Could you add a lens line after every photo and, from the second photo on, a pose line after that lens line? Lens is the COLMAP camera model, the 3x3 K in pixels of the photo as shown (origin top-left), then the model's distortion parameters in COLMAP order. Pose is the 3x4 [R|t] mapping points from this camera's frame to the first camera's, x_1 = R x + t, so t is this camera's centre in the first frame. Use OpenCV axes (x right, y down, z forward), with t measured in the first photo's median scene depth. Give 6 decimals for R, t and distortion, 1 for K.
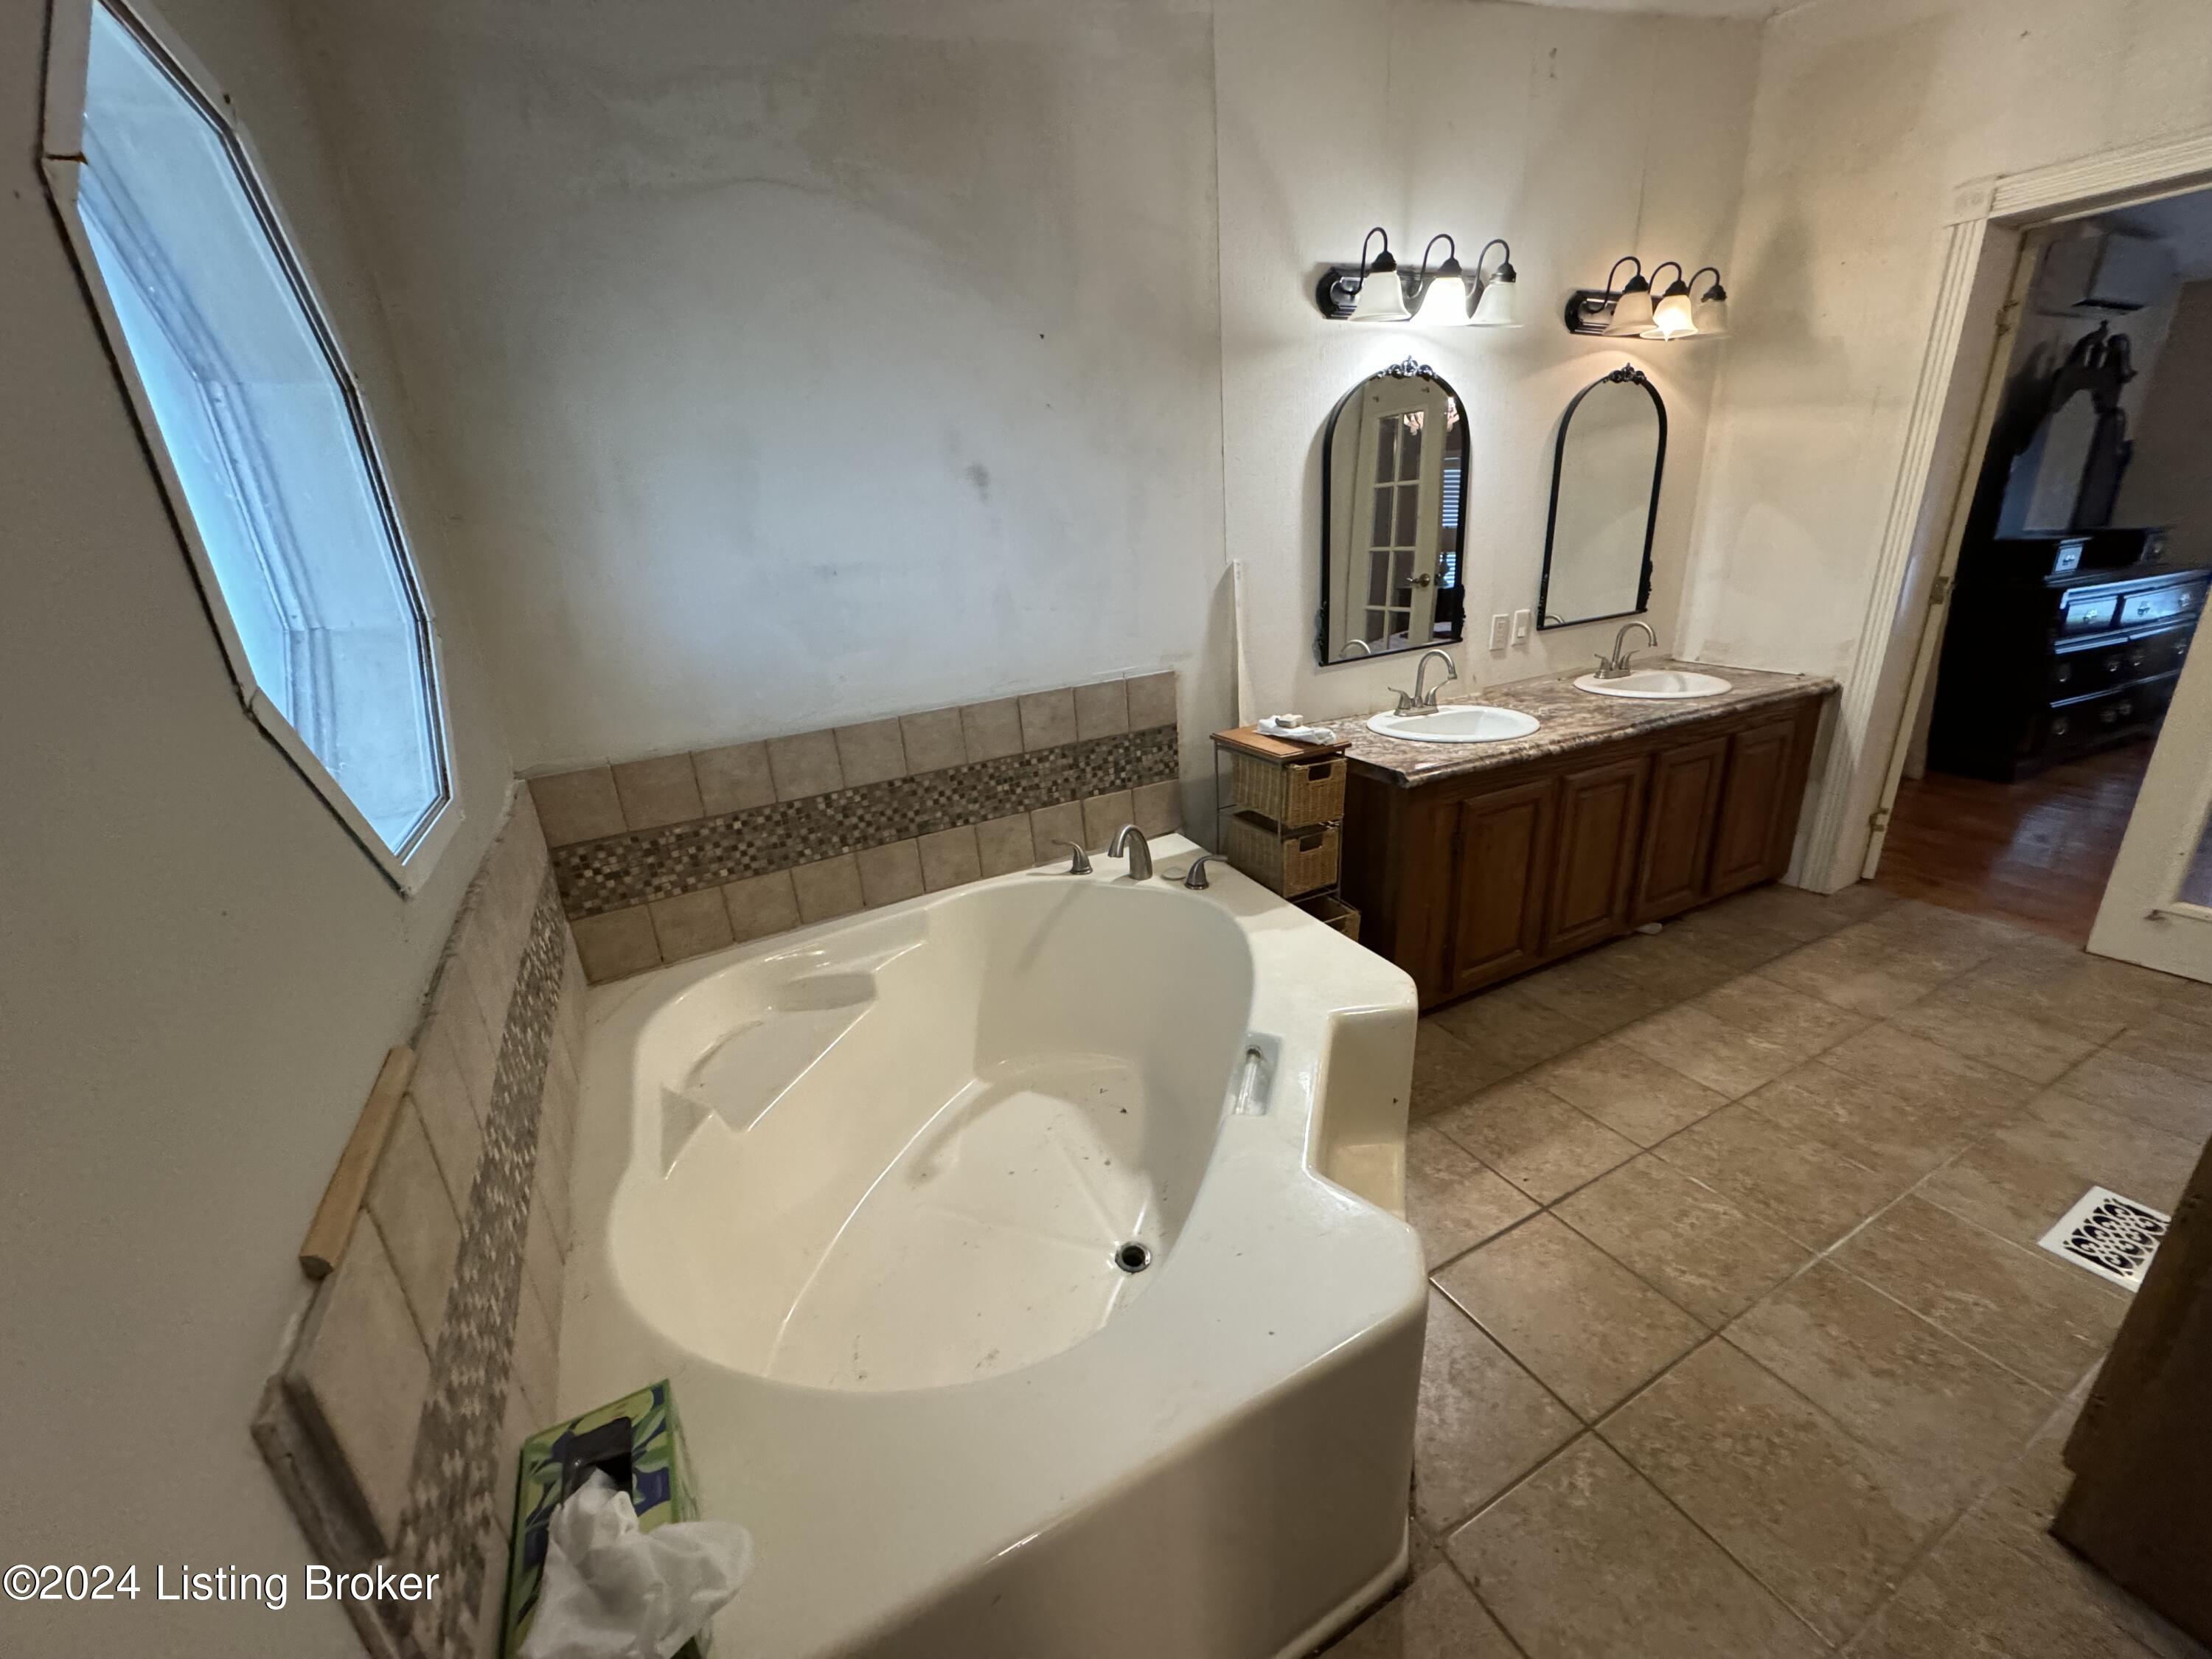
lens RADIAL K [[890.7, 0, 1102.7], [0, 890.7, 829.9], [0, 0, 1]] dist [-0.001777, 0.000417]
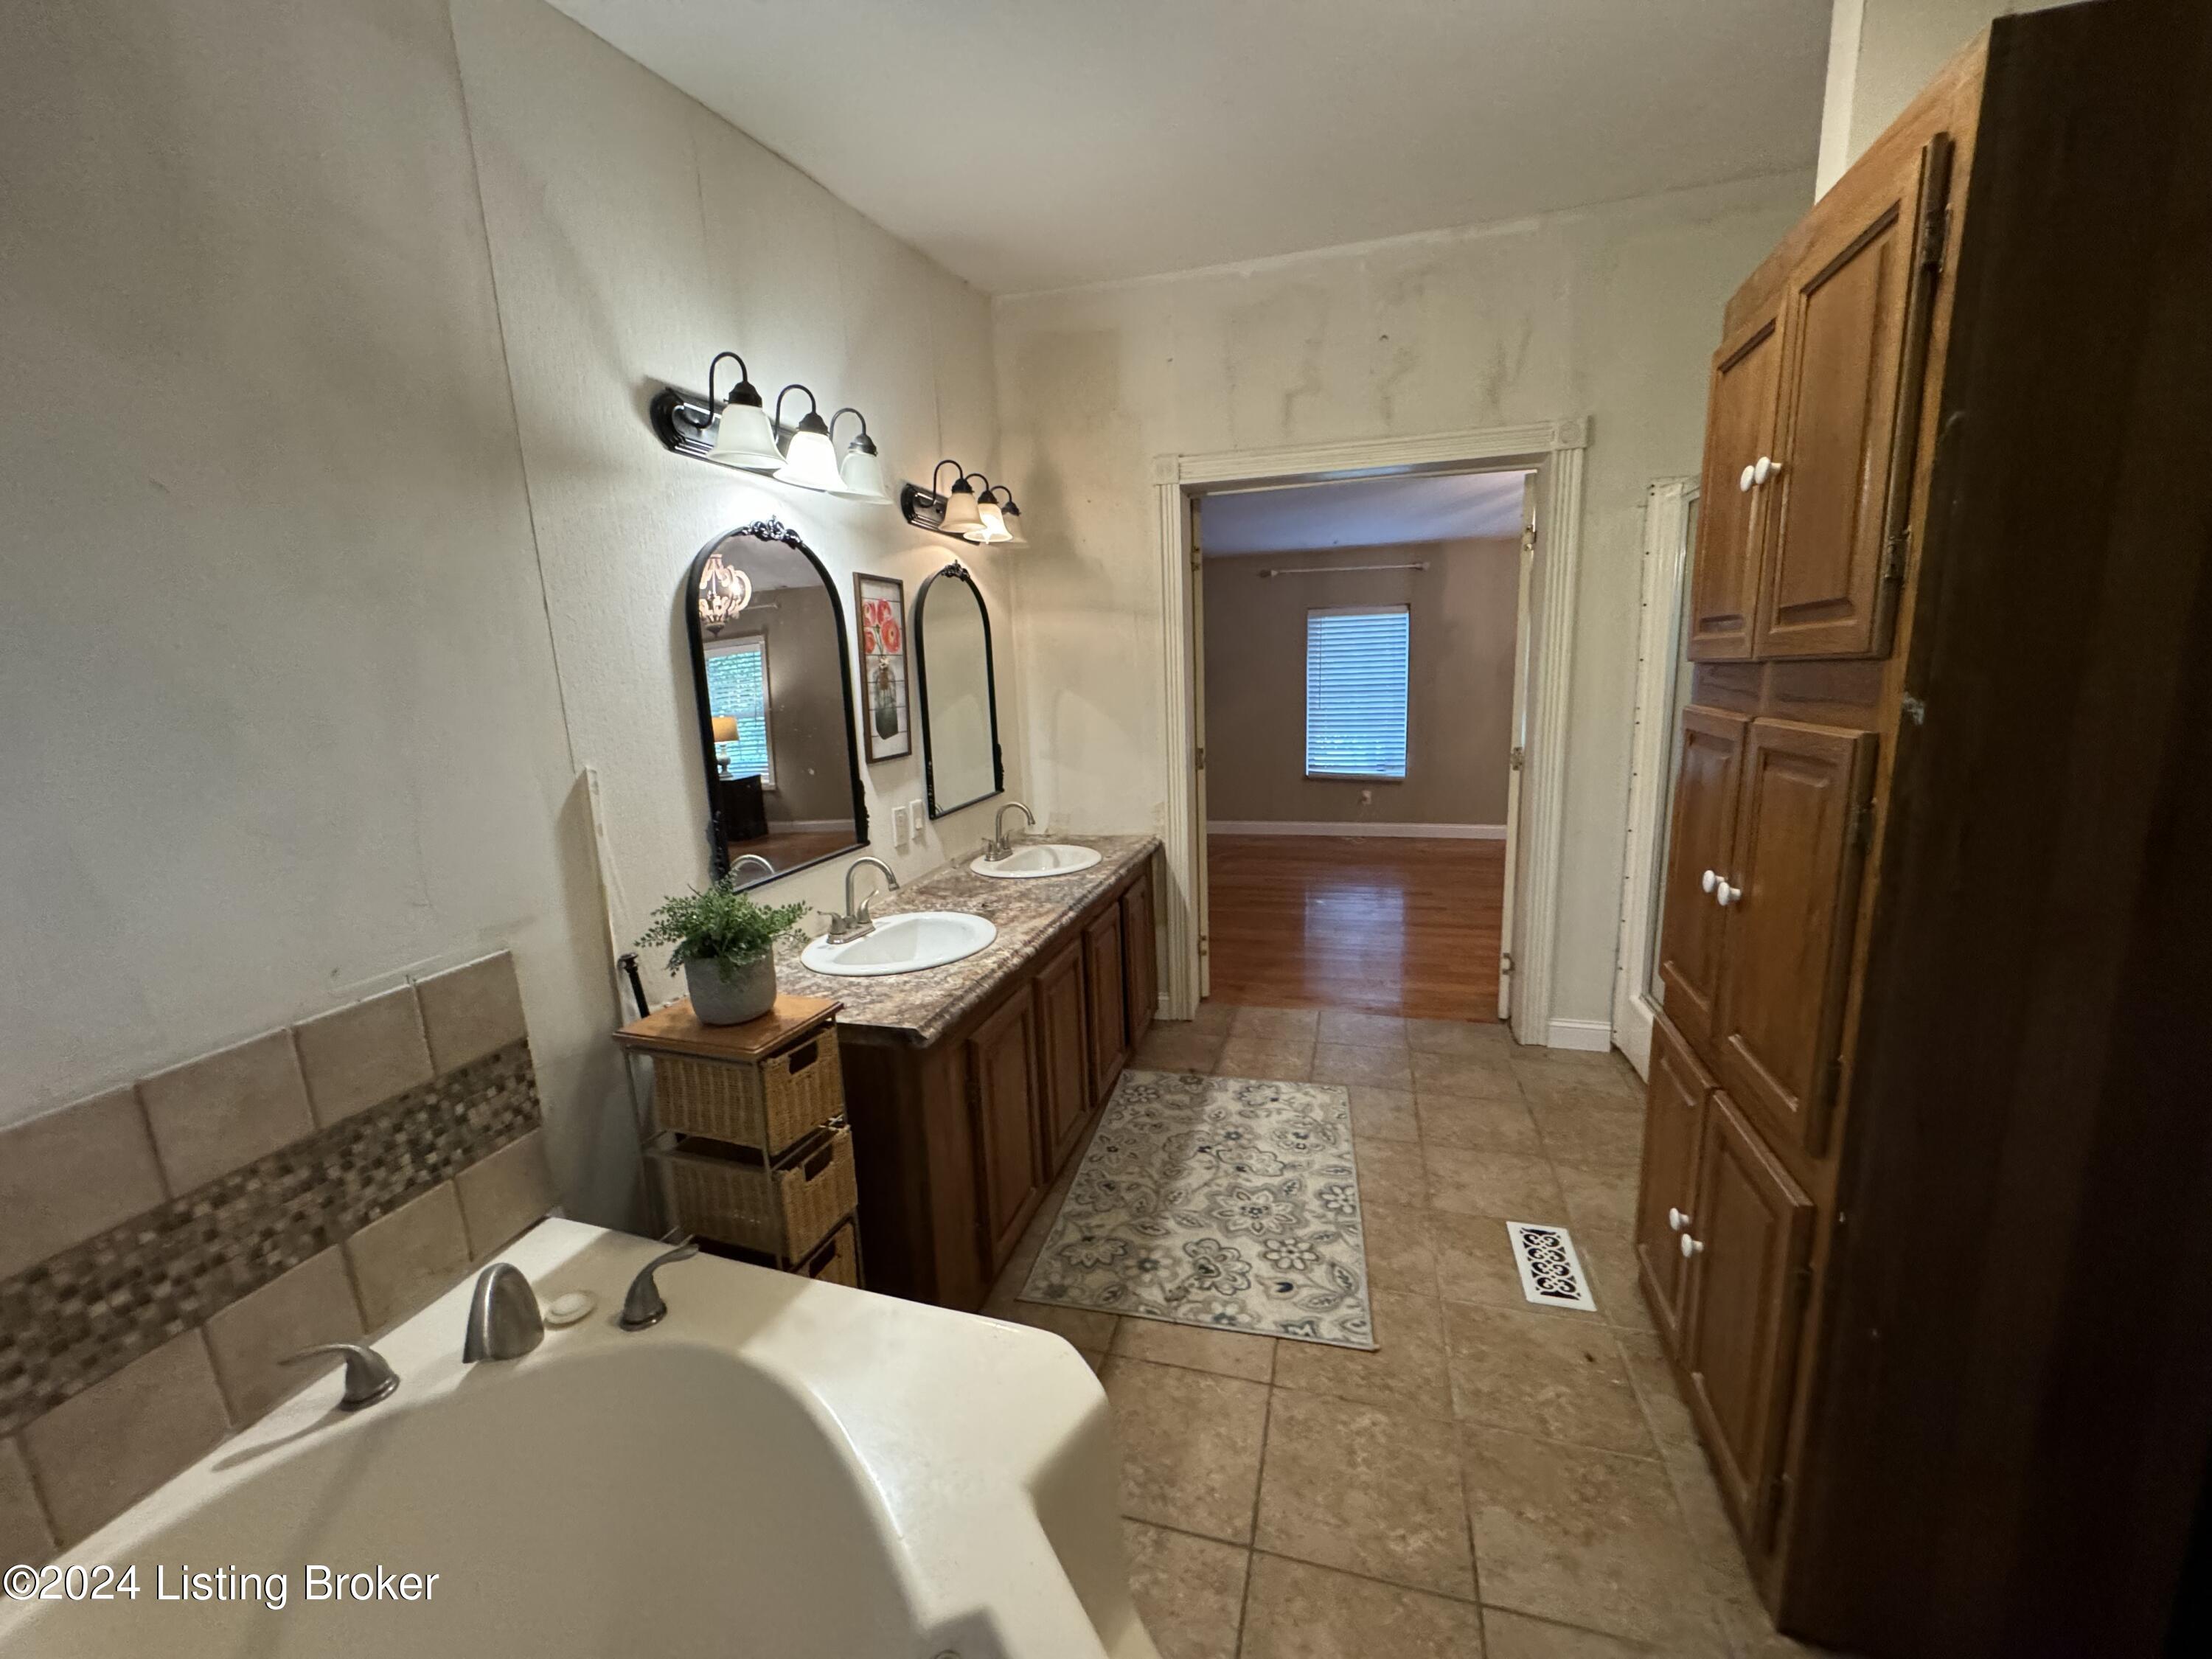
lens RADIAL K [[890.7, 0, 1112.9], [0, 890.7, 828.5], [0, 0, 1]] dist [-0.001777, 0.000417]
pose [[0.689722, -0.102007, 0.716853, -0.059155], [0.245077, 0.964481, -0.098557, -0.101579], [-0.681338, 0.243661, 0.690224, 0.303416]]
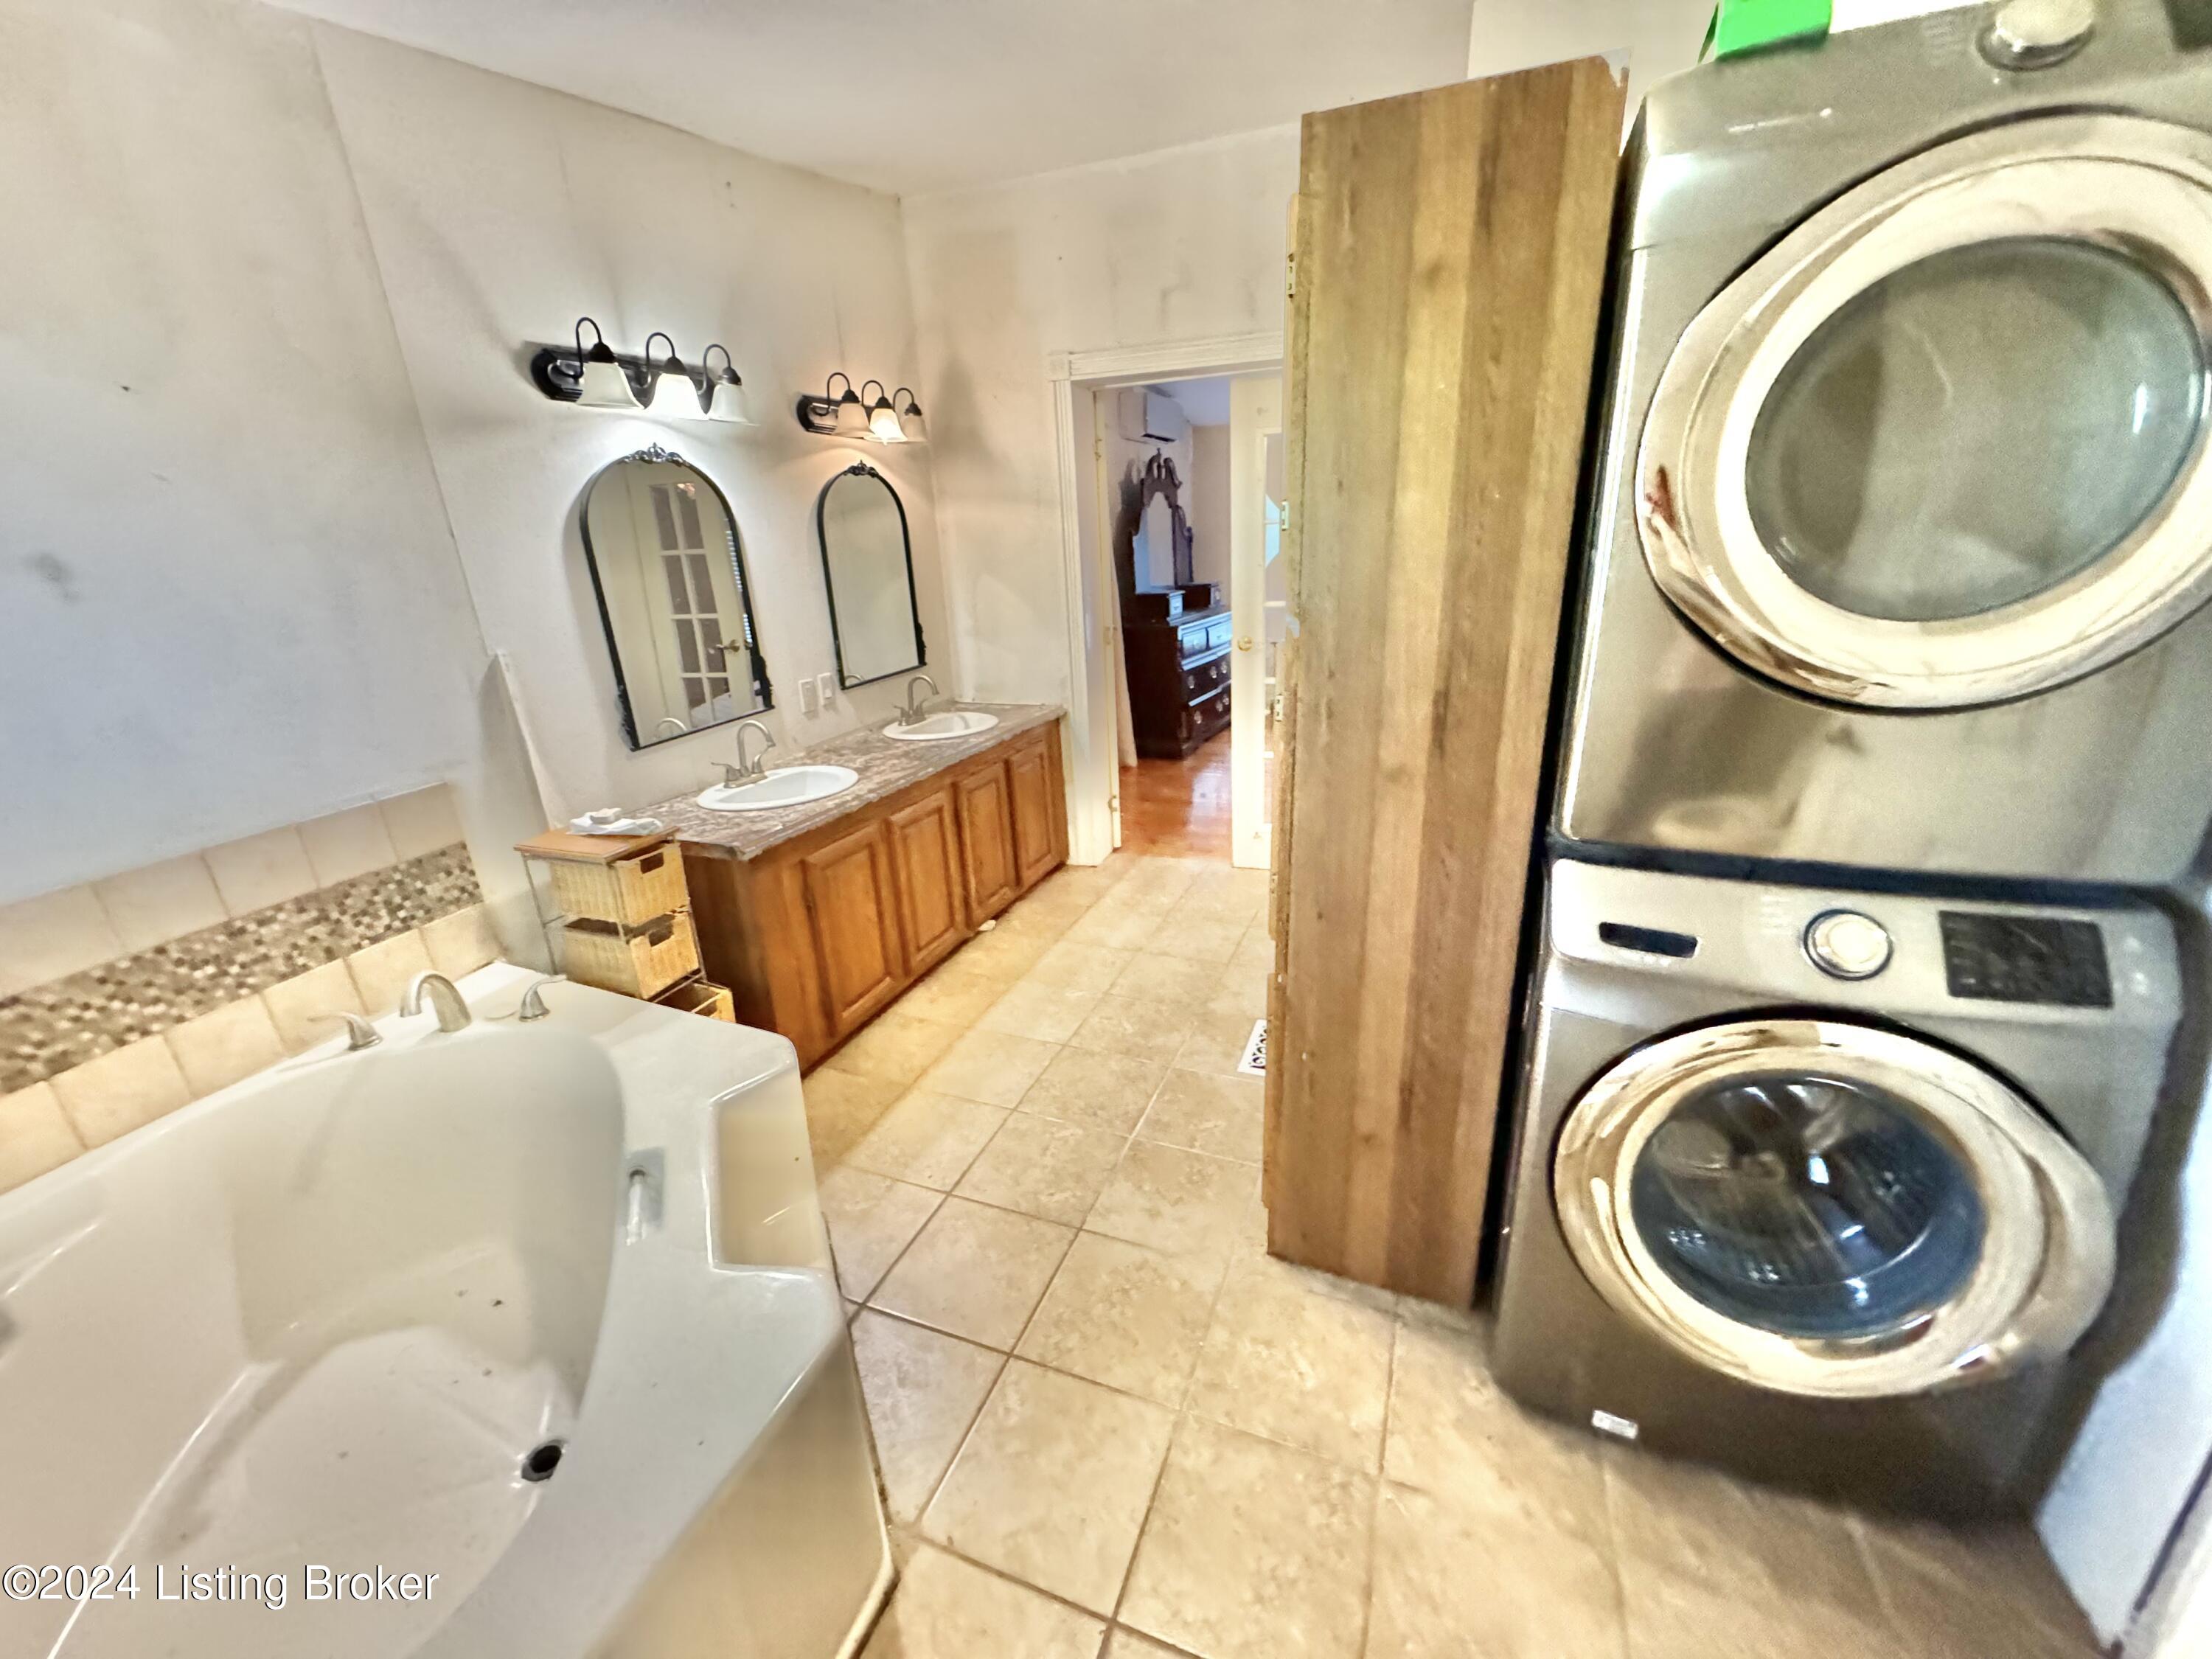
lens RADIAL K [[890.7, 0, 1107.4], [0, 890.7, 831.1], [0, 0, 1]] dist [-0.001777, 0.000417]
pose [[0.757748, -0.191013, 0.623965, 0.018526], [0.223504, 0.974333, 0.026846, -0.012497], [-0.613078, 0.119117, 0.780991, -0.061431]]
